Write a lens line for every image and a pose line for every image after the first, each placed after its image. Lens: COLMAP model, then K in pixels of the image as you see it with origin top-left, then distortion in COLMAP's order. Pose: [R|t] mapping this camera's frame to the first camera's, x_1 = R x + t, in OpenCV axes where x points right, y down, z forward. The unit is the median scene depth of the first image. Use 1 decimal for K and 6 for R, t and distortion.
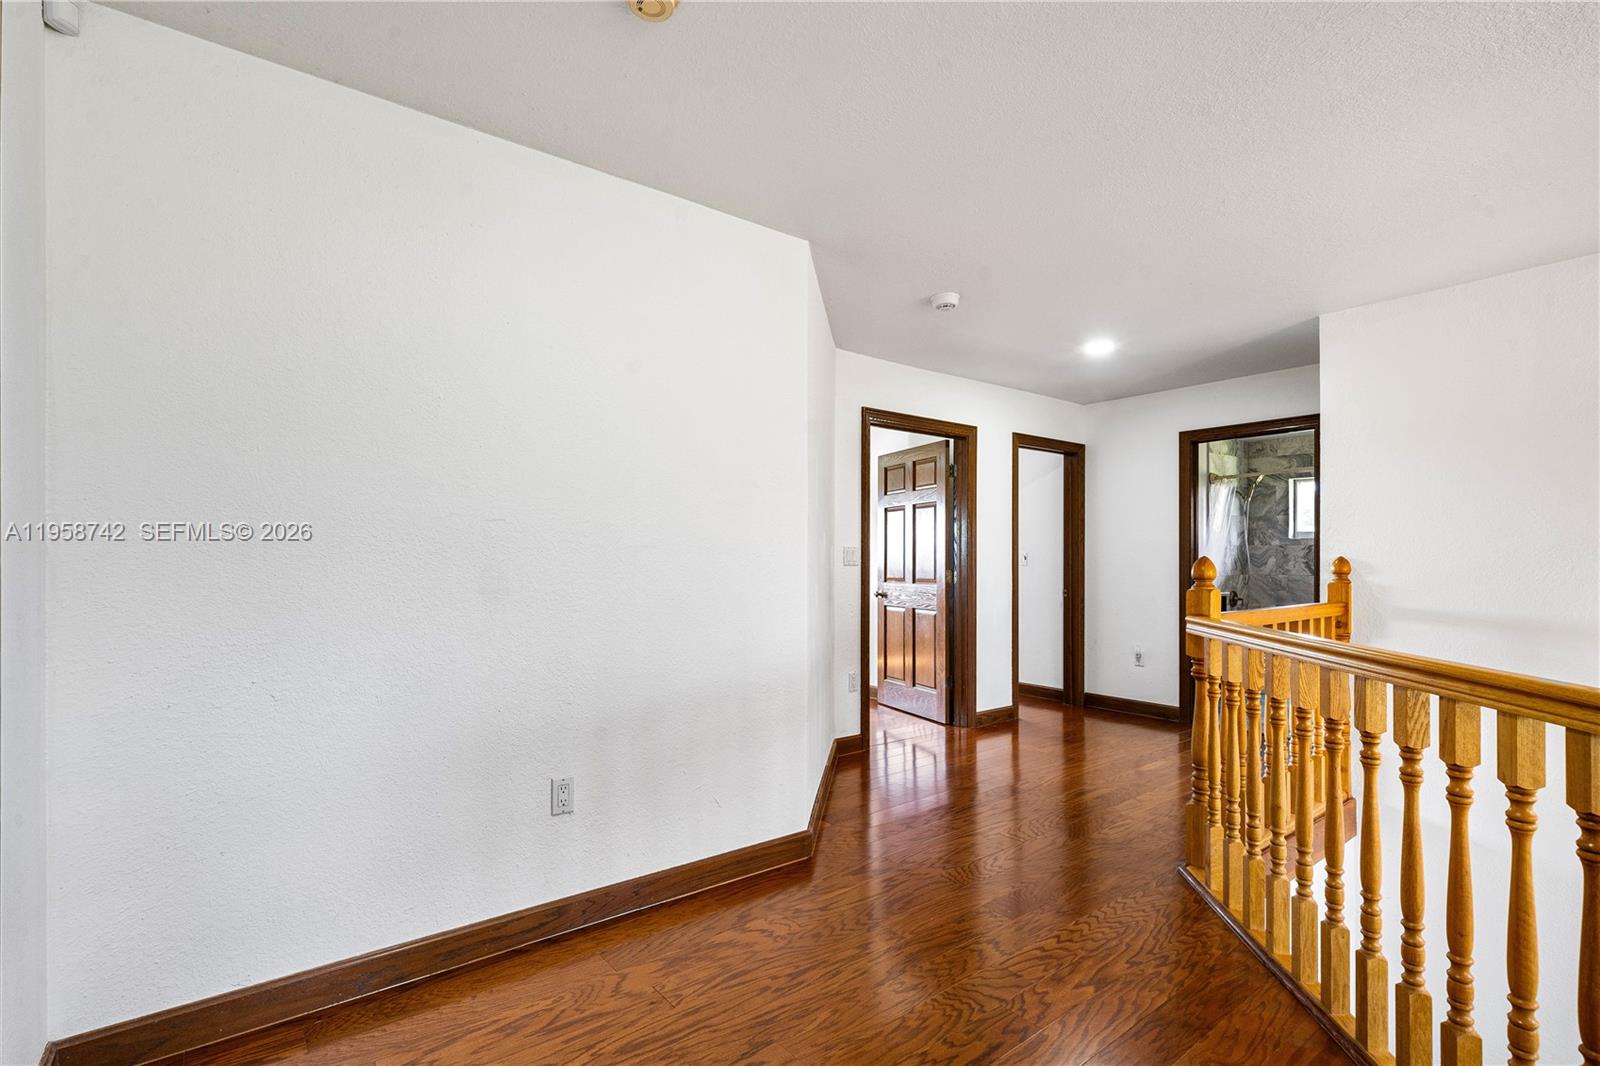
lens RADIAL K [[735.6, 0, 802.7], [0, 735.6, 544.8], [0, 0, 1]] dist [-0.002182, -0.000548]
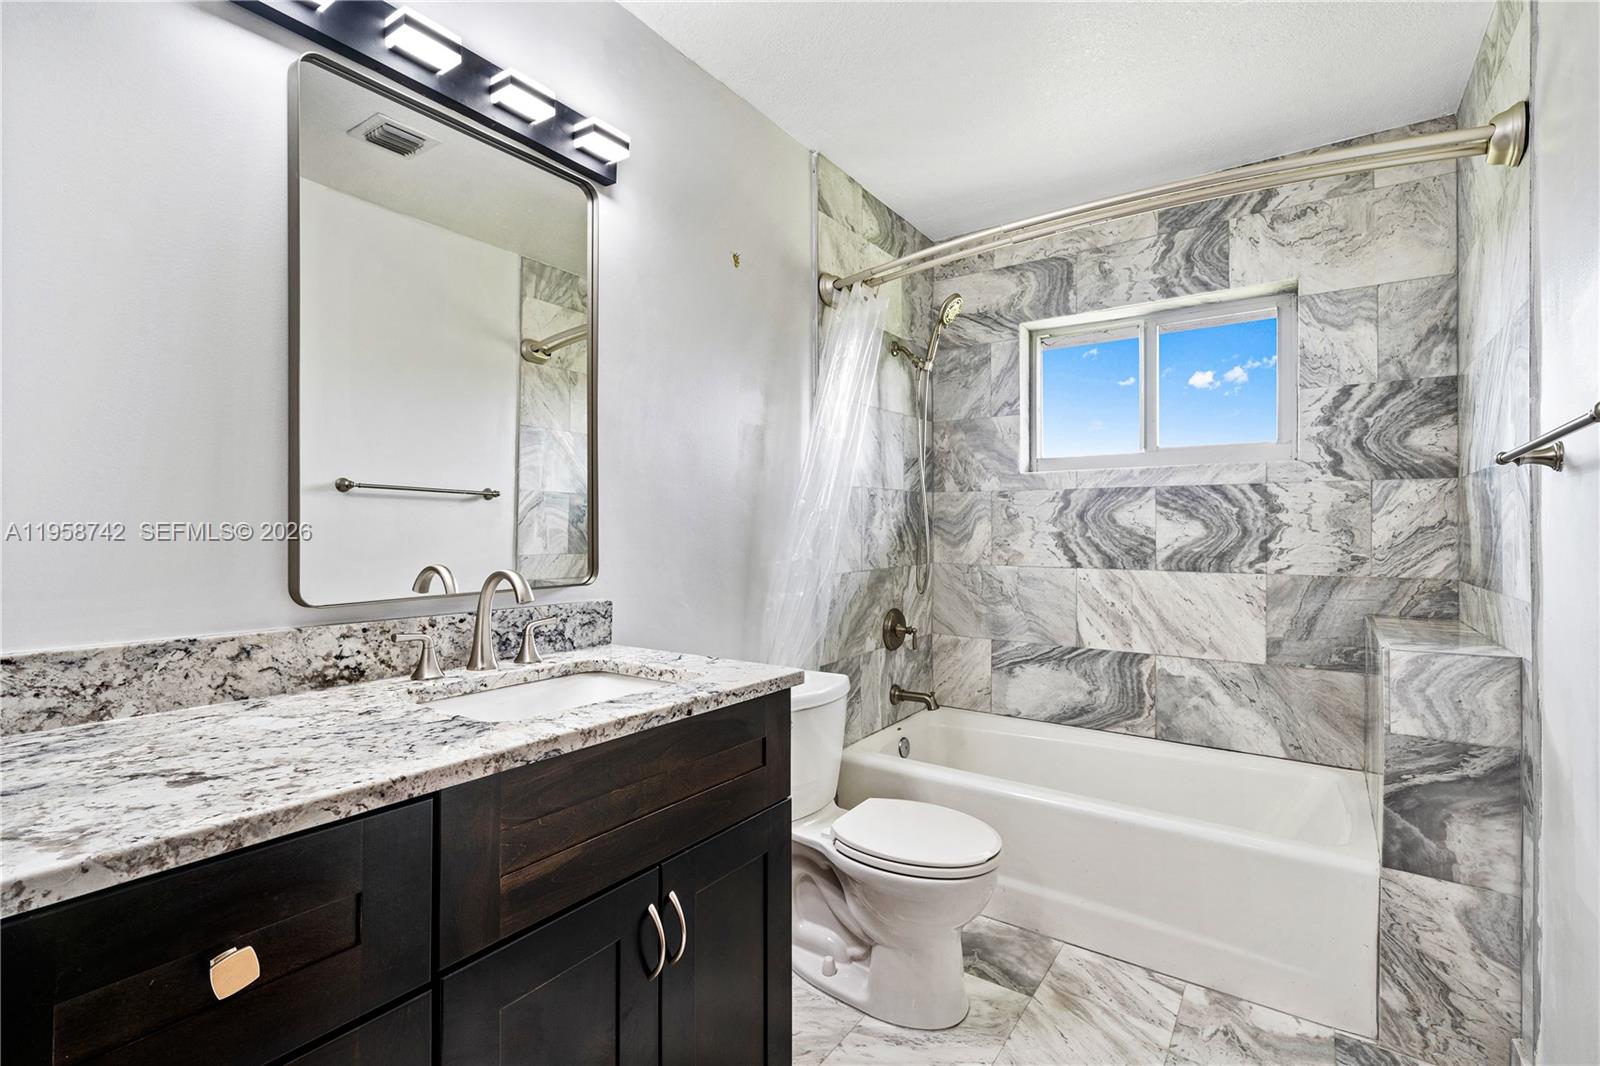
lens RADIAL K [[735.6, 0, 797.7], [0, 735.6, 532.4], [0, 0, 1]] dist [-0.002182, -0.000548]
pose [[0.954239, 0.000133, 0.299044, 0.423988], [0.000300, 0.999999, -0.001399, 0.023422], [-0.299044, 0.001425, 0.954238, 0.649975]]
